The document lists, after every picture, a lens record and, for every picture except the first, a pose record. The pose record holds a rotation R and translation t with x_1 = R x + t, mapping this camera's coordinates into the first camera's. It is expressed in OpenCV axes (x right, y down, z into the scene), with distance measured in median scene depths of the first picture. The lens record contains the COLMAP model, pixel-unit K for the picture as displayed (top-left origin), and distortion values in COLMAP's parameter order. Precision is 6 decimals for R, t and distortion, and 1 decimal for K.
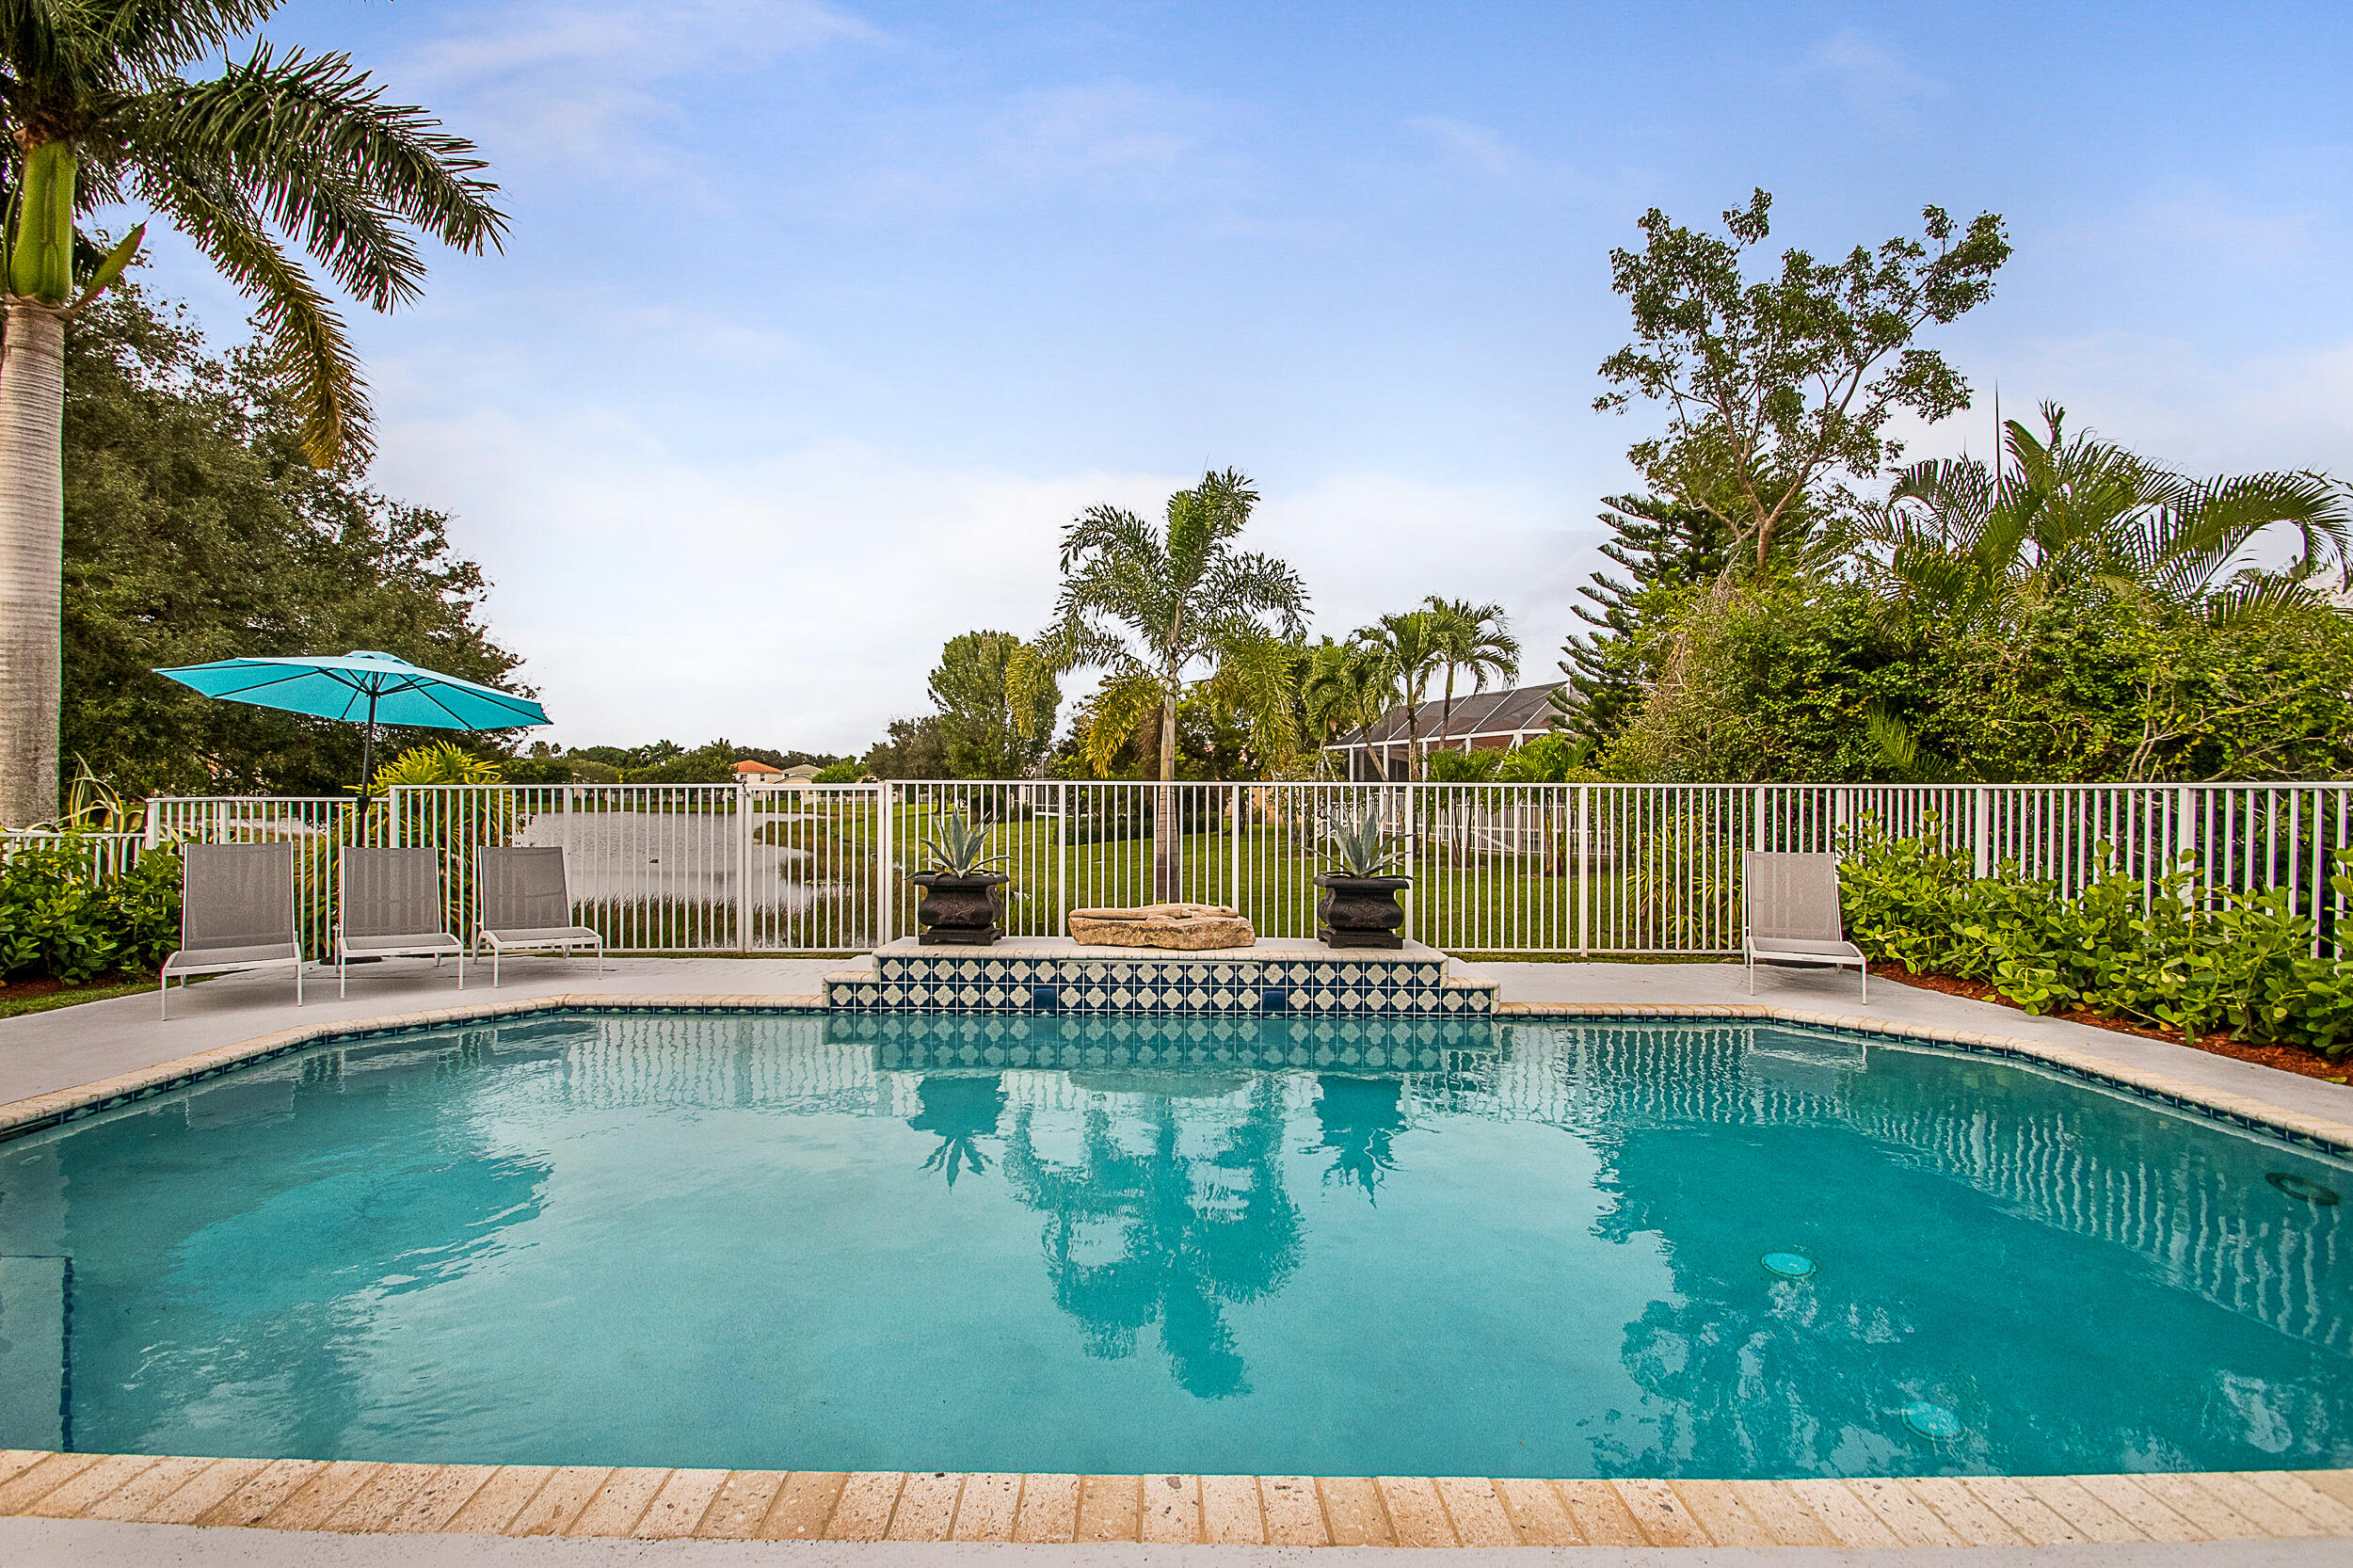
lens RADIAL K [[1045.6, 0, 1153.2], [0, 1045.6, 810.6], [0, 0, 1]] dist [-0.001476, -0.010183]
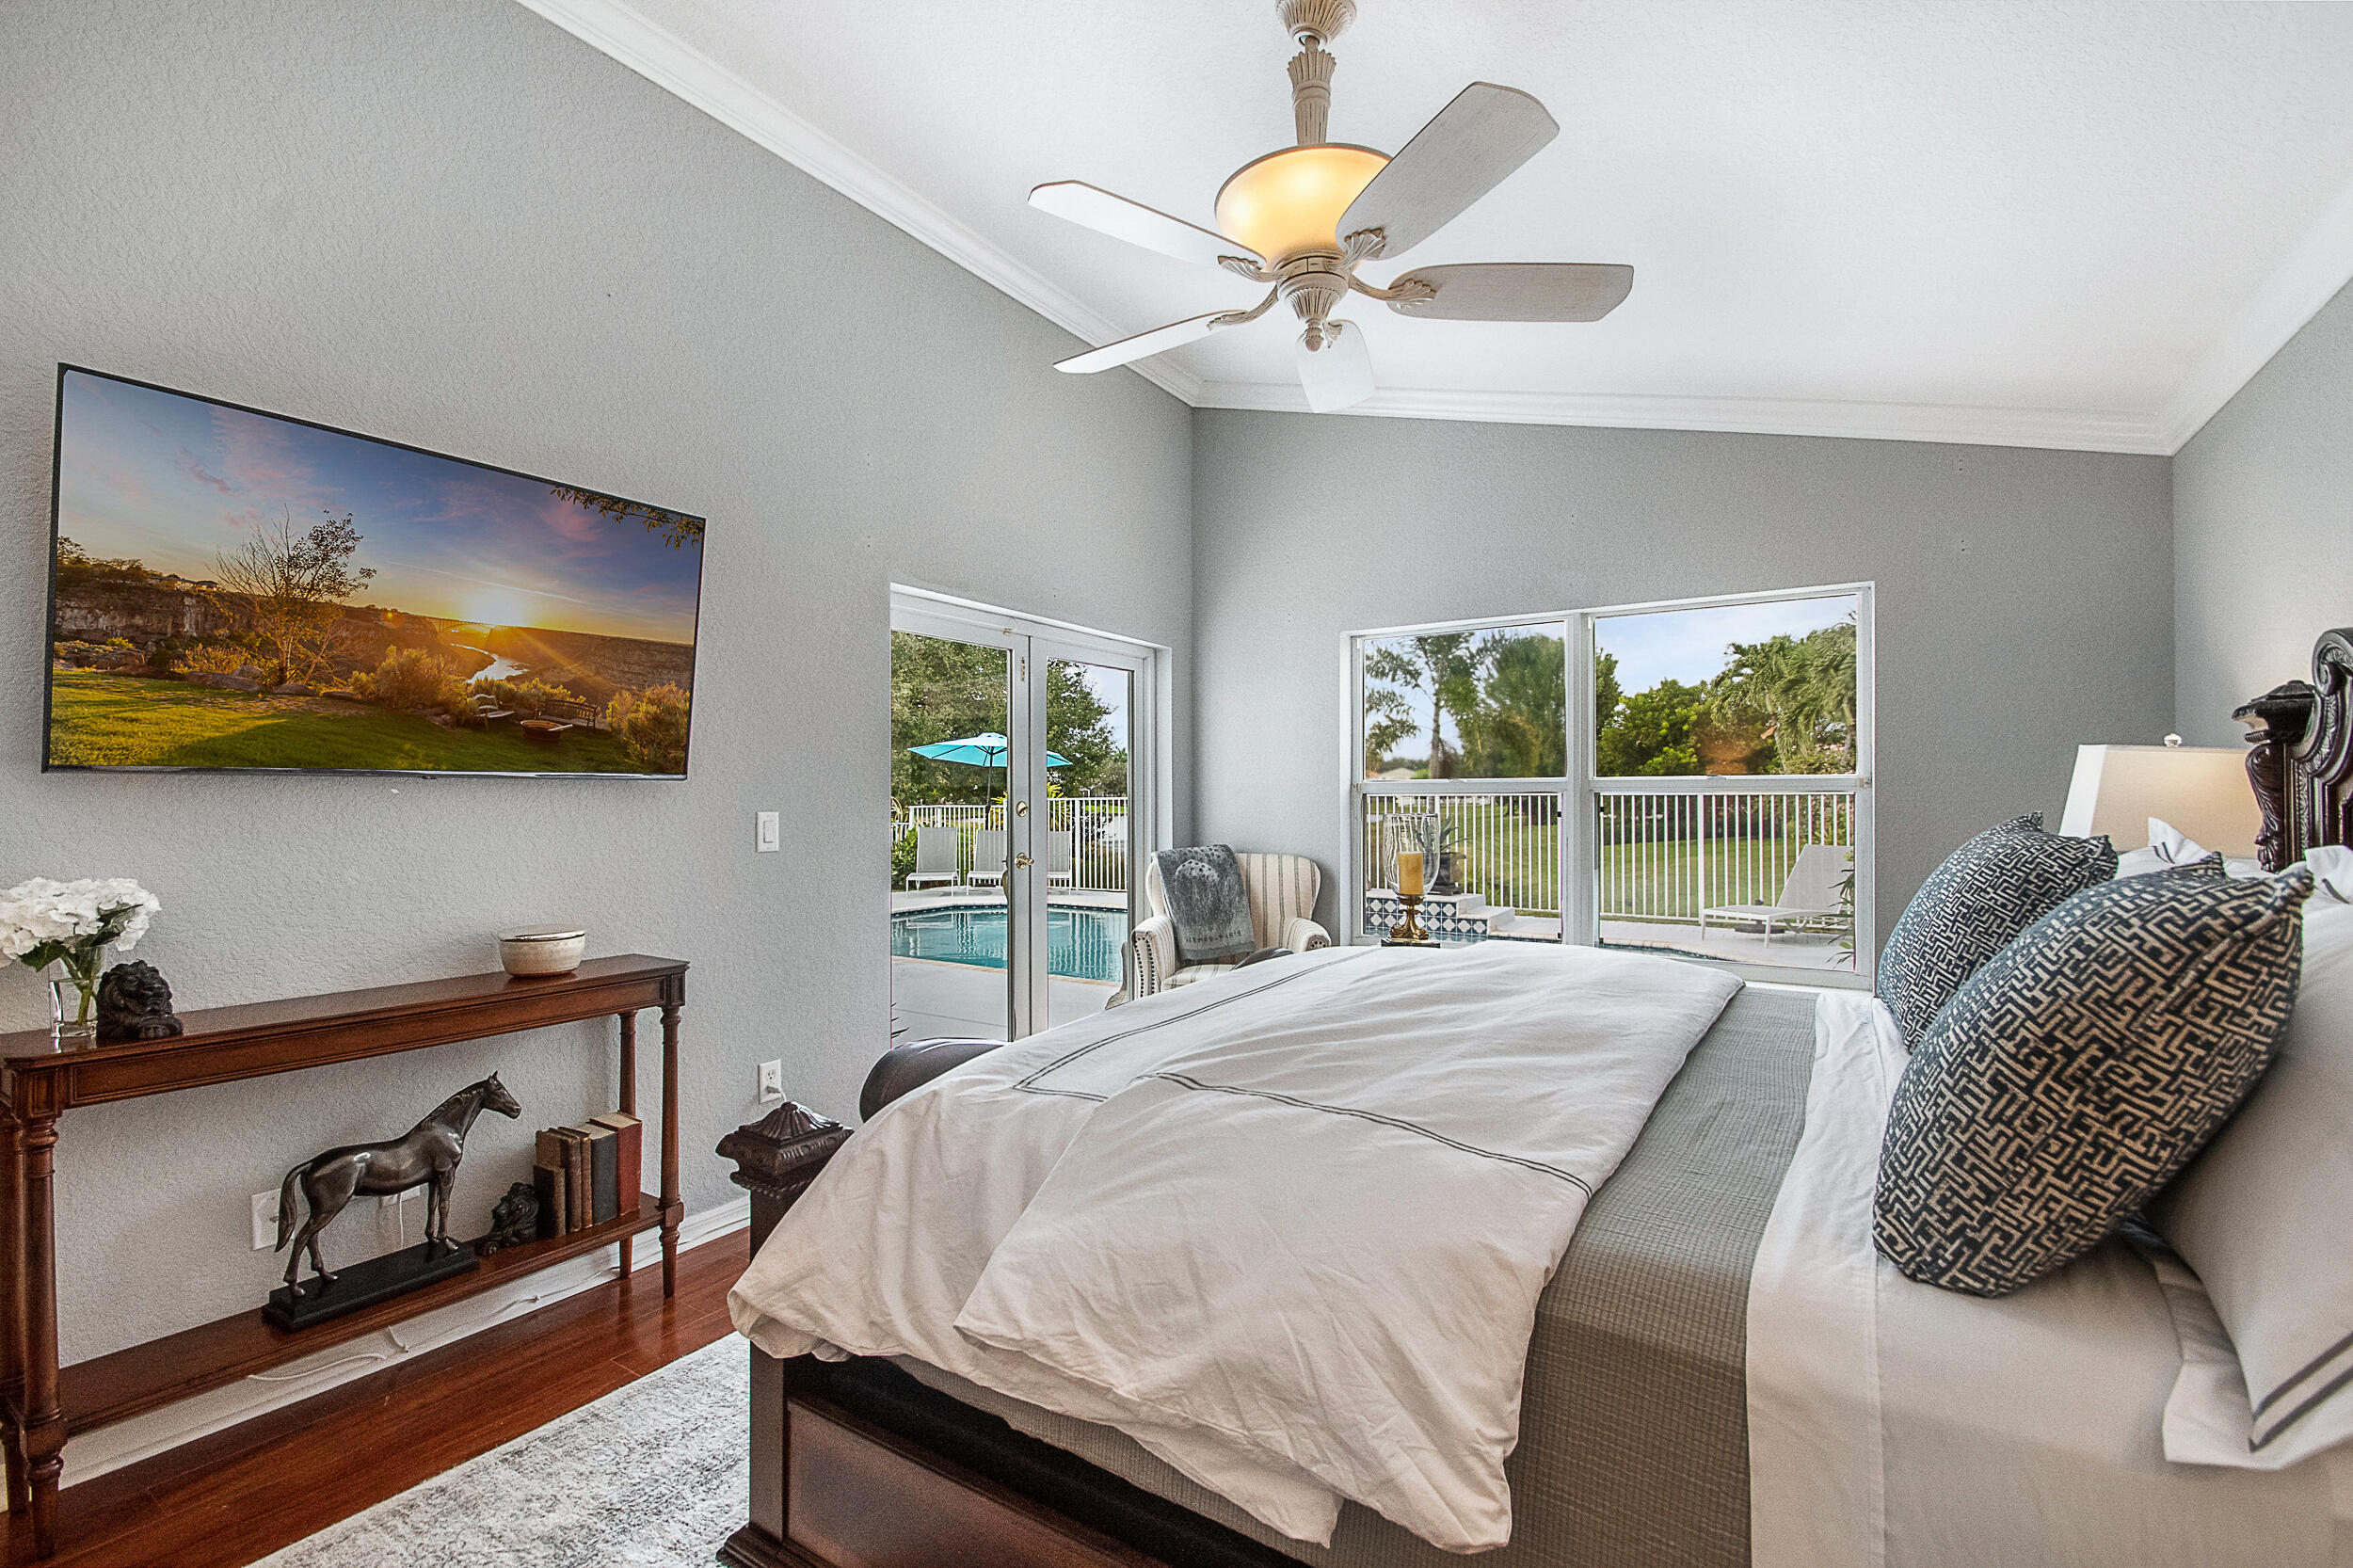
lens RADIAL K [[1045.6, 0, 1164.1], [0, 1045.6, 792.8], [0, 0, 1]] dist [-0.001476, -0.010183]
pose [[0.847482, -0.008742, -0.530752, 0.483288], [-0.000872, 0.999840, -0.017861, -0.001246], [0.530823, 0.015600, 0.847339, -0.428054]]
